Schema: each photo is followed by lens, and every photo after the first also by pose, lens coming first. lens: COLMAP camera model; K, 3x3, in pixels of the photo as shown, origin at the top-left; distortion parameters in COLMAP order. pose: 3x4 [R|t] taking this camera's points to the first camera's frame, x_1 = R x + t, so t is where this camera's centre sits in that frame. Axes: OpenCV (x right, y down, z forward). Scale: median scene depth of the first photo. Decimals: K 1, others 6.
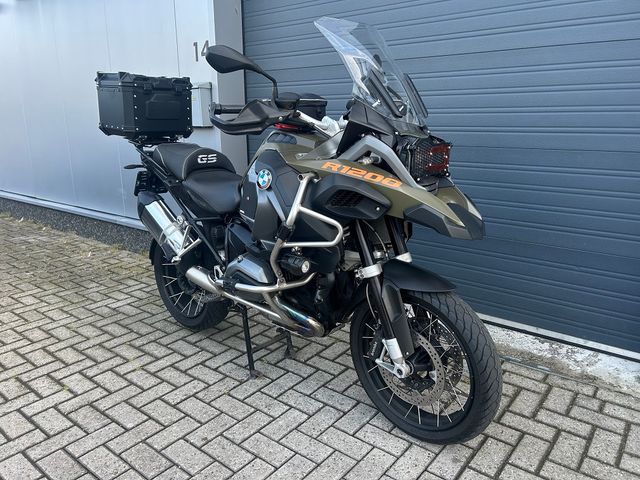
lens RADIAL K [[487.2, 0, 317.7], [0, 487.2, 238.0], [0, 0, 1]] dist [0.049995, -0.058960]
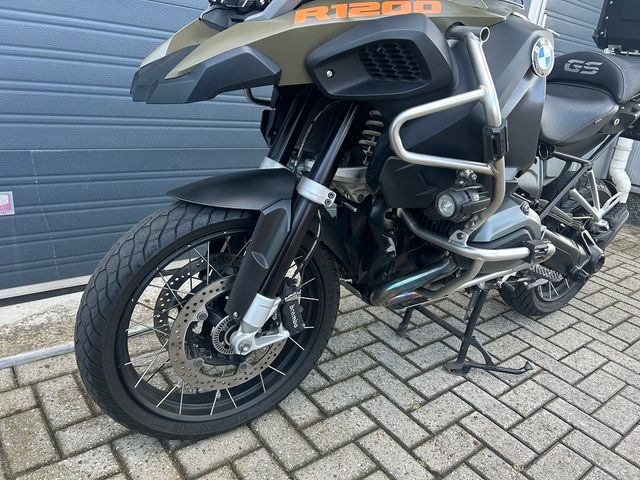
lens RADIAL K [[495.0, 0, 319.8], [0, 495.0, 235.3], [0, 0, 1]] dist [0.048419, -0.055884]
pose [[0.209124, -0.297538, 0.931525, -0.781300], [0.120955, 0.953142, 0.277289, -0.151697], [-0.970380, 0.054685, 0.235314, 1.202936]]
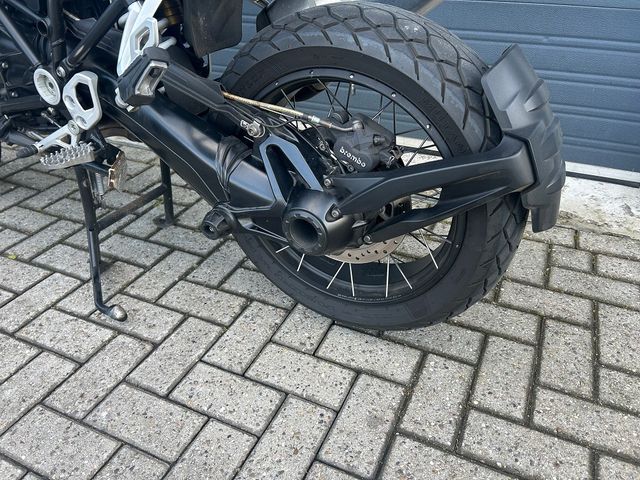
lens RADIAL K [[495.0, 0, 319.8], [0, 495.0, 235.3], [0, 0, 1]] dist [0.048419, -0.055884]
pose [[0.969817, -0.124330, 0.209753, 0.130532], [0.056500, 0.951407, 0.302708, 0.109168], [-0.237196, -0.281720, 0.929716, 0.536872]]
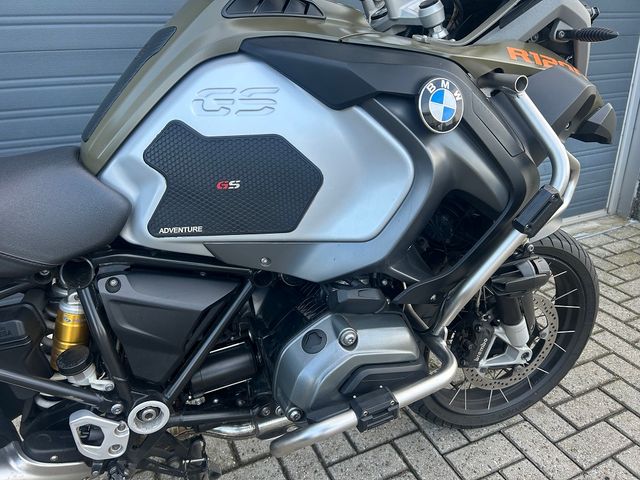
lens RADIAL K [[487.2, 0, 317.7], [0, 487.2, 238.0], [0, 0, 1]] dist [0.049995, -0.058960]
pose [[0.445798, -0.351550, 0.823211, -0.433949], [0.234792, 0.933375, 0.271447, -0.130657], [-0.863792, 0.072272, 0.498638, 0.791691]]
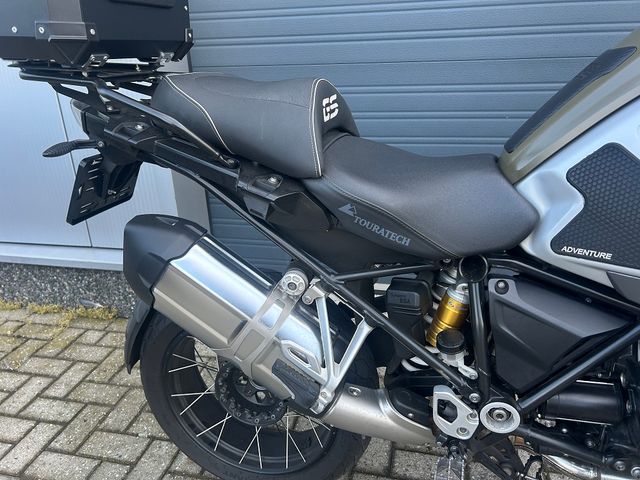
lens RADIAL K [[487.2, 0, 317.7], [0, 487.2, 238.0], [0, 0, 1]] dist [0.049995, -0.058960]
pose [[0.900689, -0.180777, 0.395068, -0.497284], [0.130517, 0.979905, 0.150833, -0.152582], [-0.414396, -0.084290, 0.906185, 0.818017]]
